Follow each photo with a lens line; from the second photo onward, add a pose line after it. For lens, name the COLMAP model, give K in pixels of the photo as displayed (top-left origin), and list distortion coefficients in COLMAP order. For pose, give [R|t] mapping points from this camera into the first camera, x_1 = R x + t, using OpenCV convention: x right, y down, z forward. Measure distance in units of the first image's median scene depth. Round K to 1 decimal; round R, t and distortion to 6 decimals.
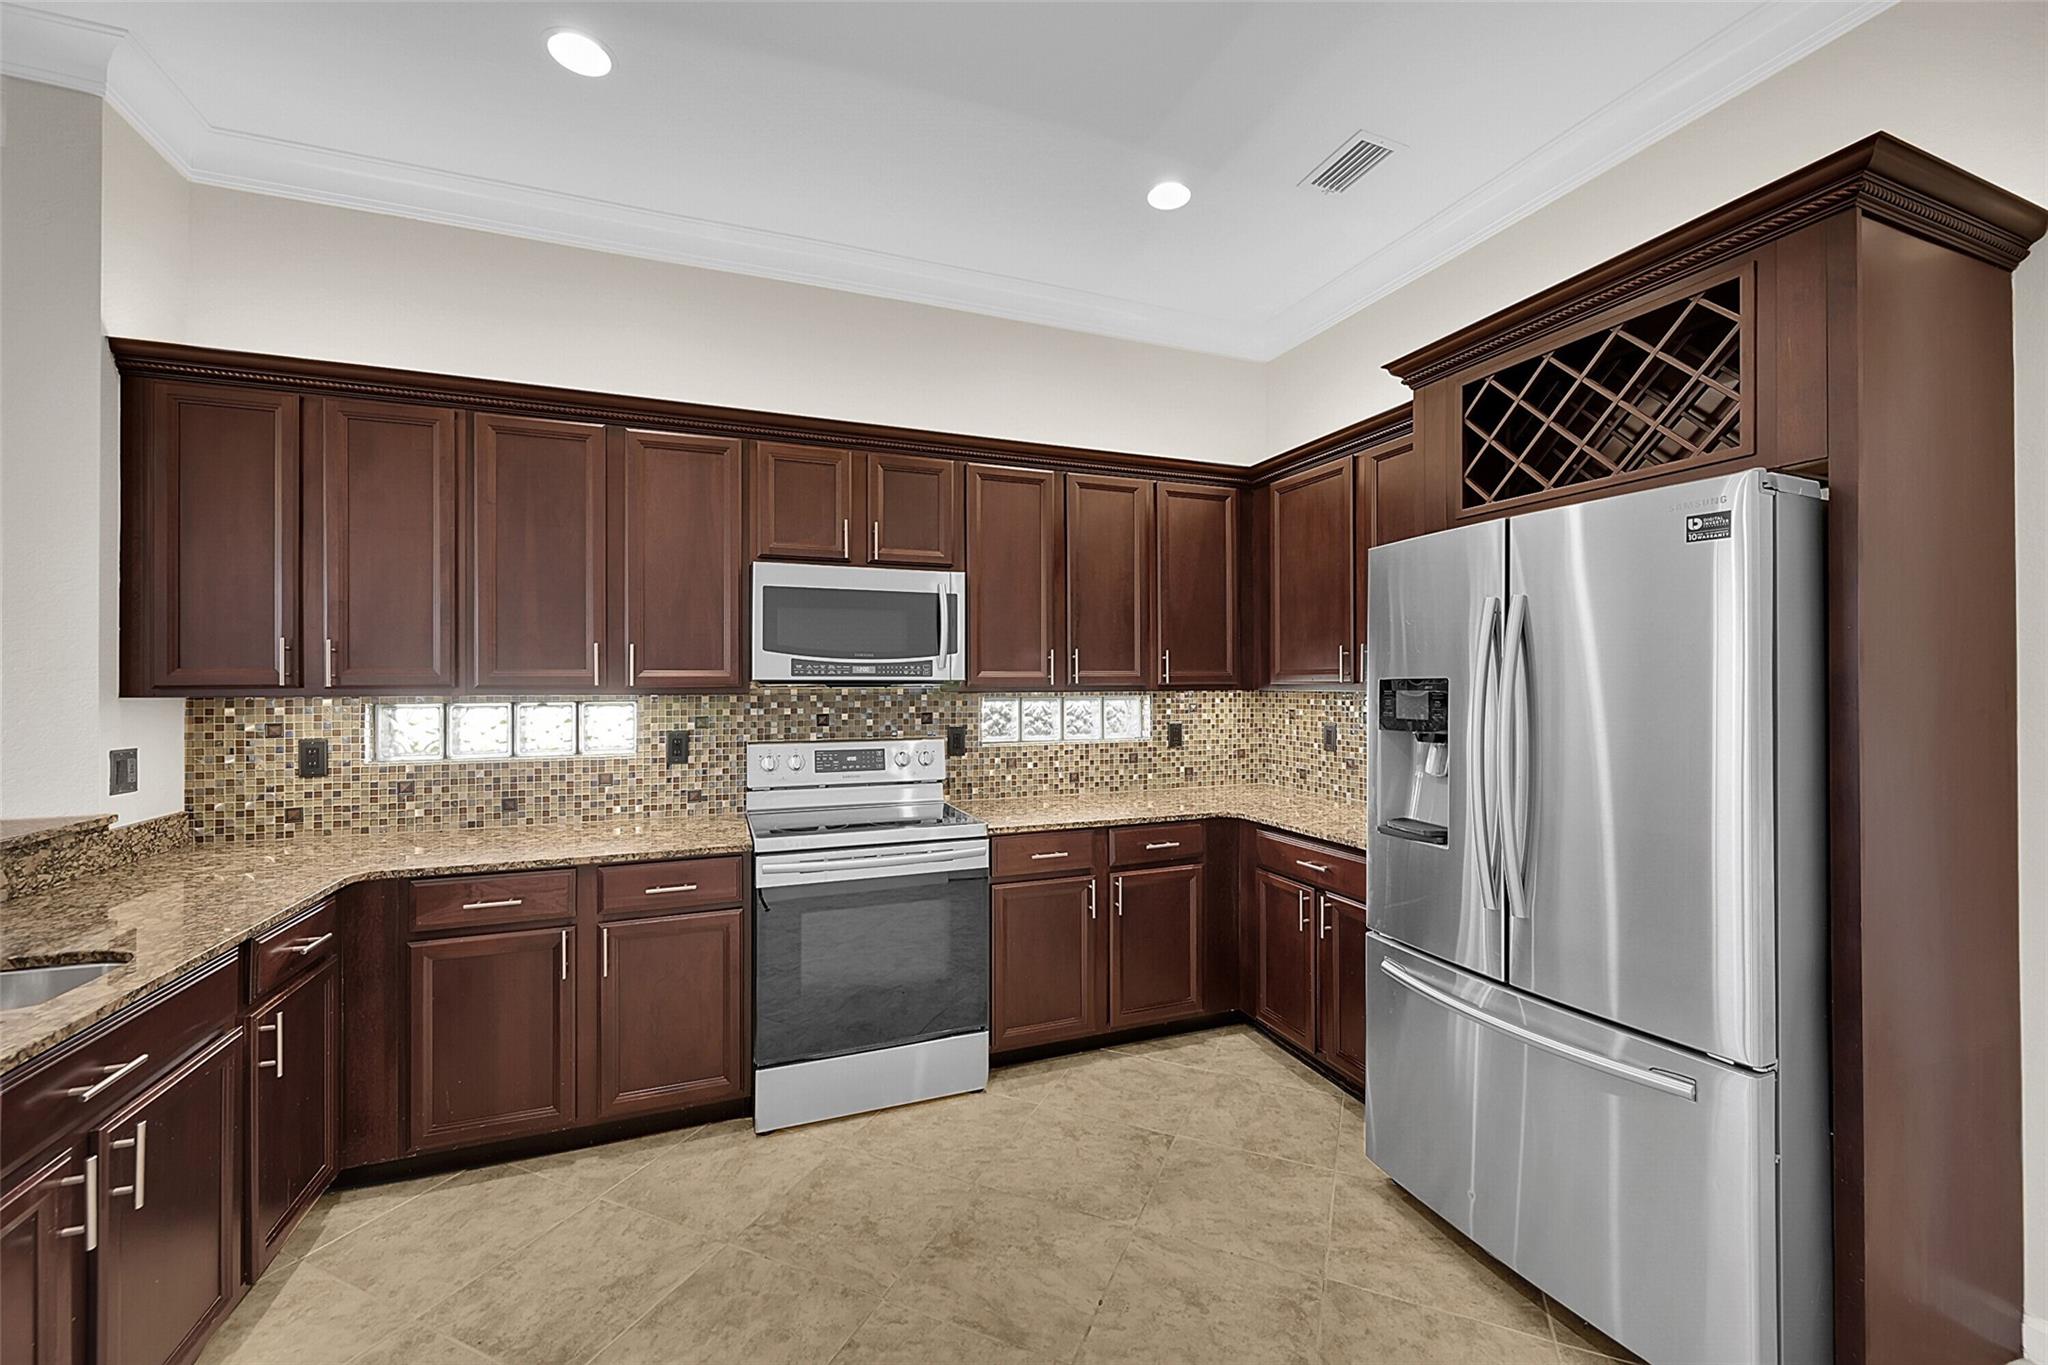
lens RADIAL K [[804.4, 0, 1030.9], [0, 804.4, 676.6], [0, 0, 1]] dist [-0.002826, 0.001115]
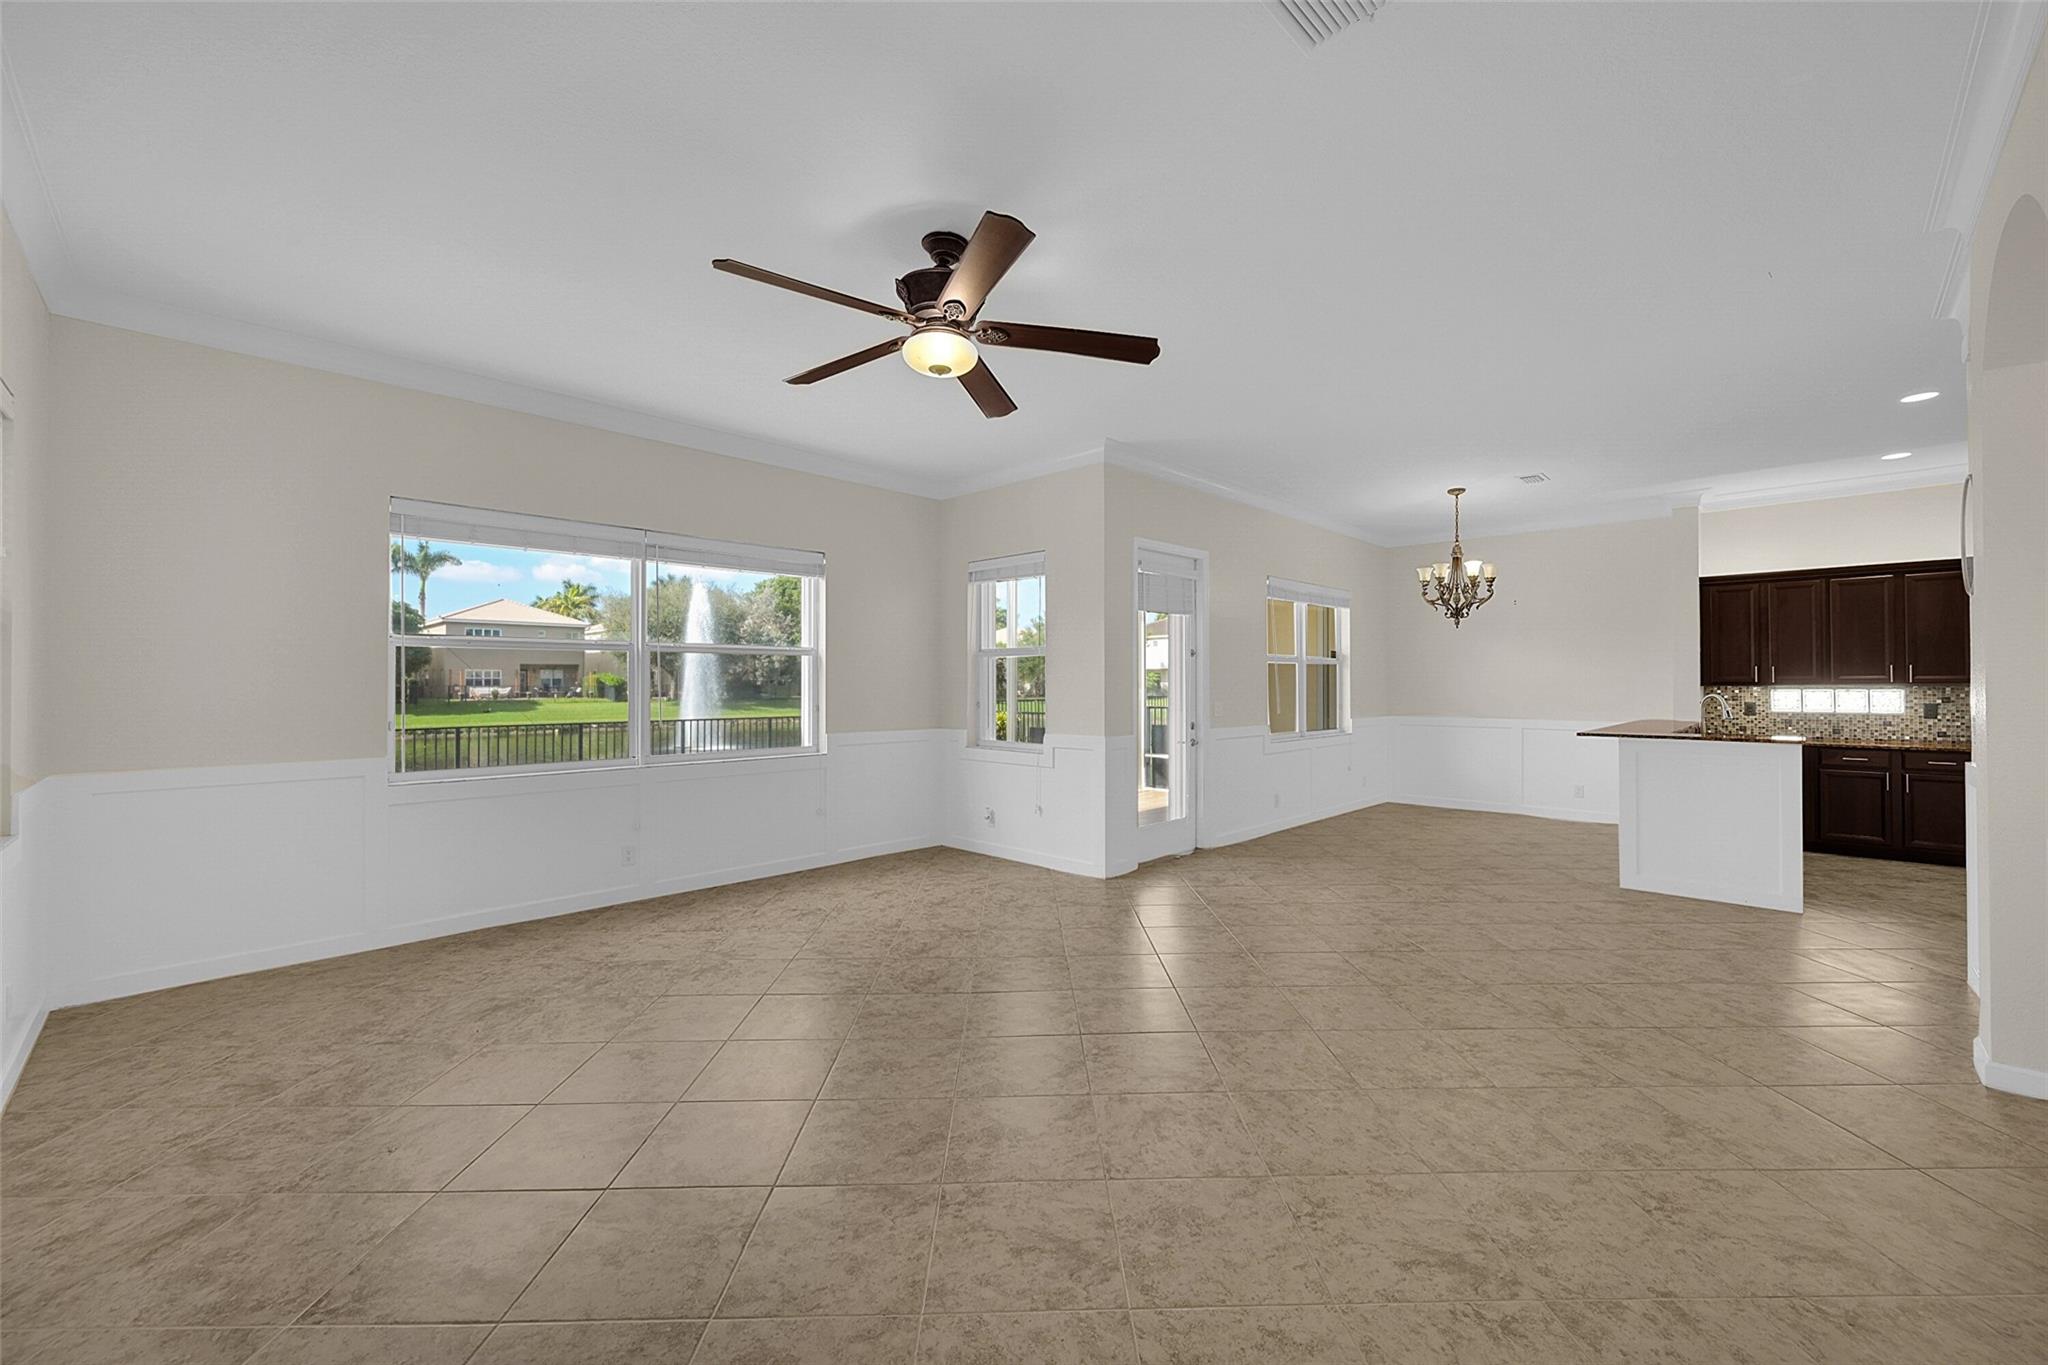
lens RADIAL K [[804.4, 0, 1030.9], [0, 804.4, 676.6], [0, 0, 1]] dist [-0.002826, 0.001115]
pose [[0.406088, -0.007834, -0.913800, 0.607119], [0.006107, 0.999964, -0.005859, -0.007627], [0.913814, -0.003202, 0.406121, -2.296516]]
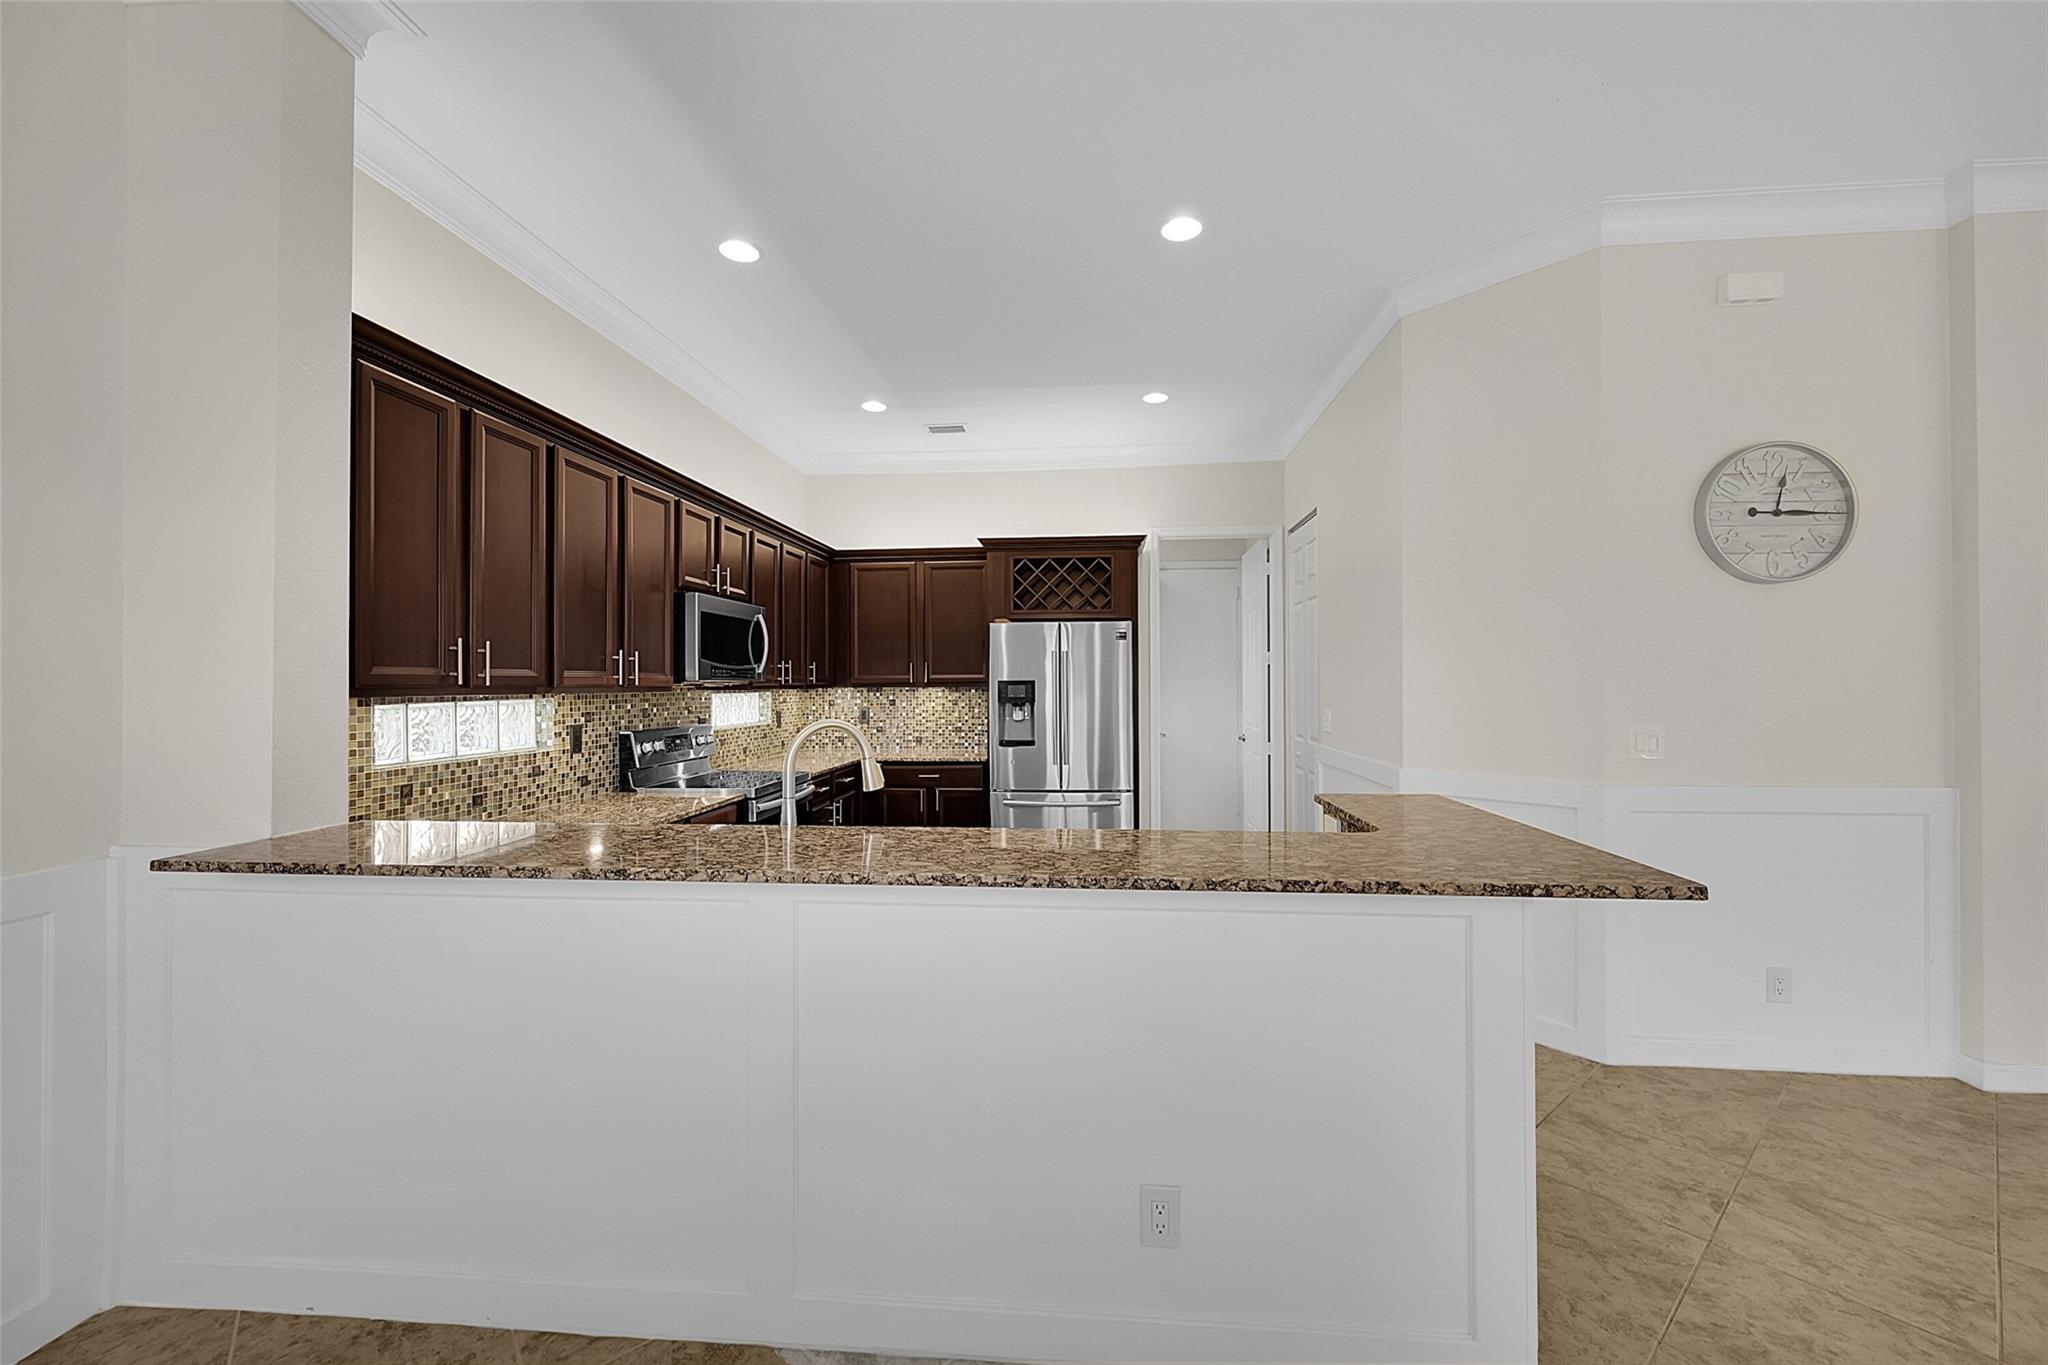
lens RADIAL K [[804.4, 0, 1030.9], [0, 804.4, 676.6], [0, 0, 1]] dist [-0.002826, 0.001115]
pose [[0.450186, 0.006985, 0.892908, -1.289827], [-0.003324, 0.999976, -0.006147, 0.004184], [-0.892929, -0.000201, 0.450198, -0.103016]]
